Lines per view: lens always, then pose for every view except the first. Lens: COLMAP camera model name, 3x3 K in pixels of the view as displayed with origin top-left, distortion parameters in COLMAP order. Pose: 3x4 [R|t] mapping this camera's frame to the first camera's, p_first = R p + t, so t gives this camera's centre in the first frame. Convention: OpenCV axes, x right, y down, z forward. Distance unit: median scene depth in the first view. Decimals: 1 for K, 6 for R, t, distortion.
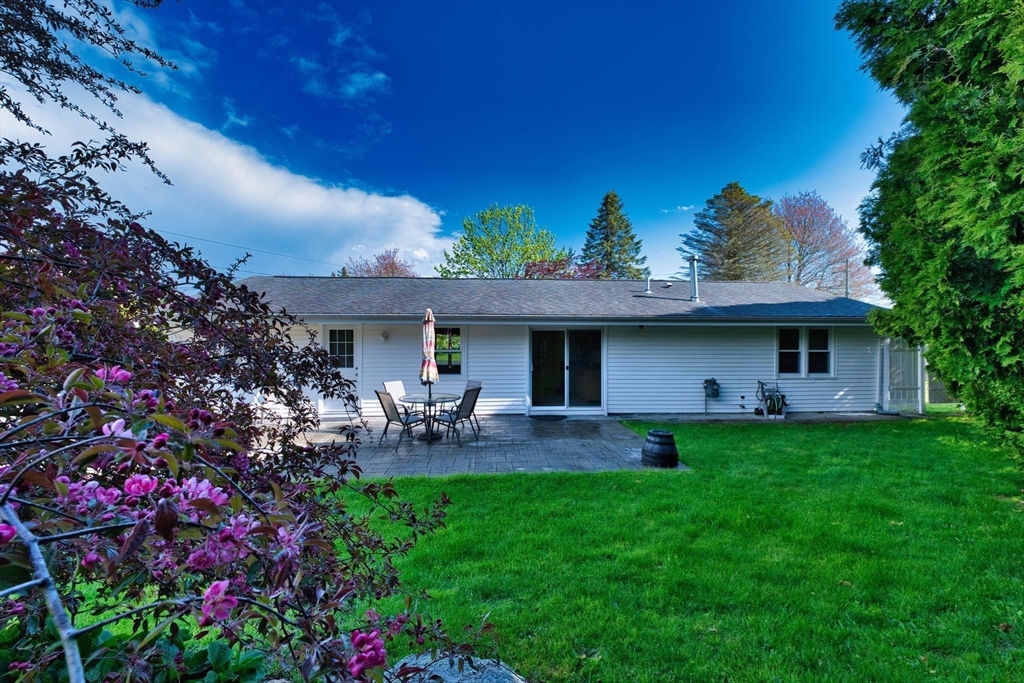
lens RADIAL K [[415.1, 0, 511.9], [0, 415.1, 342.7], [0, 0, 1]] dist [0.001646, 0.000304]
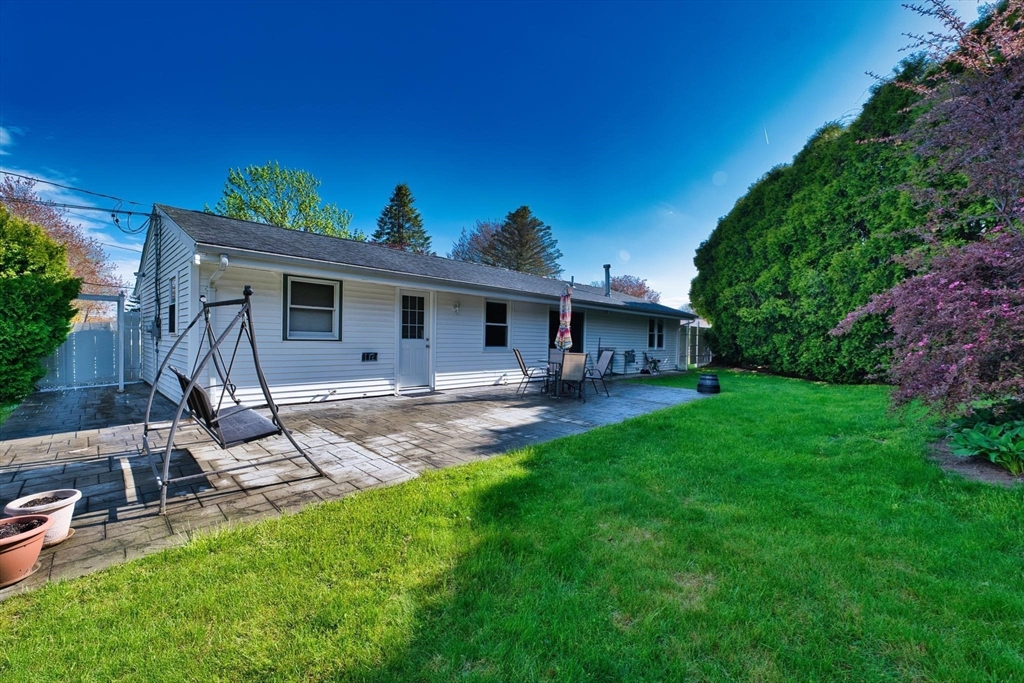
lens RADIAL K [[415.1, 0, 511.9], [0, 415.1, 342.7], [0, 0, 1]] dist [0.001646, 0.000304]
pose [[0.732806, 0.018015, 0.680199, -0.272113], [-0.029233, 0.999560, 0.005021, 0.019013], [-0.679809, -0.023564, 0.733011, 0.053517]]
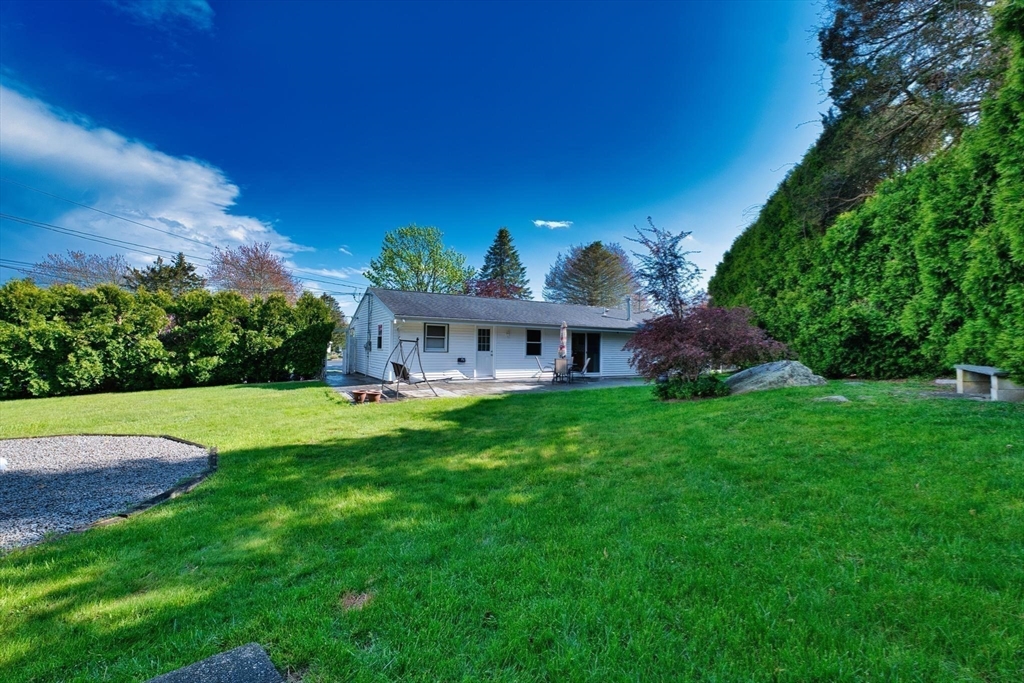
lens RADIAL K [[415.1, 0, 511.9], [0, 415.1, 342.7], [0, 0, 1]] dist [0.001646, 0.000304]
pose [[0.890783, 0.029313, 0.453483, -0.342540], [-0.028390, 0.999558, -0.008844, 0.012453], [-0.453542, -0.004996, 0.891221, -0.193034]]
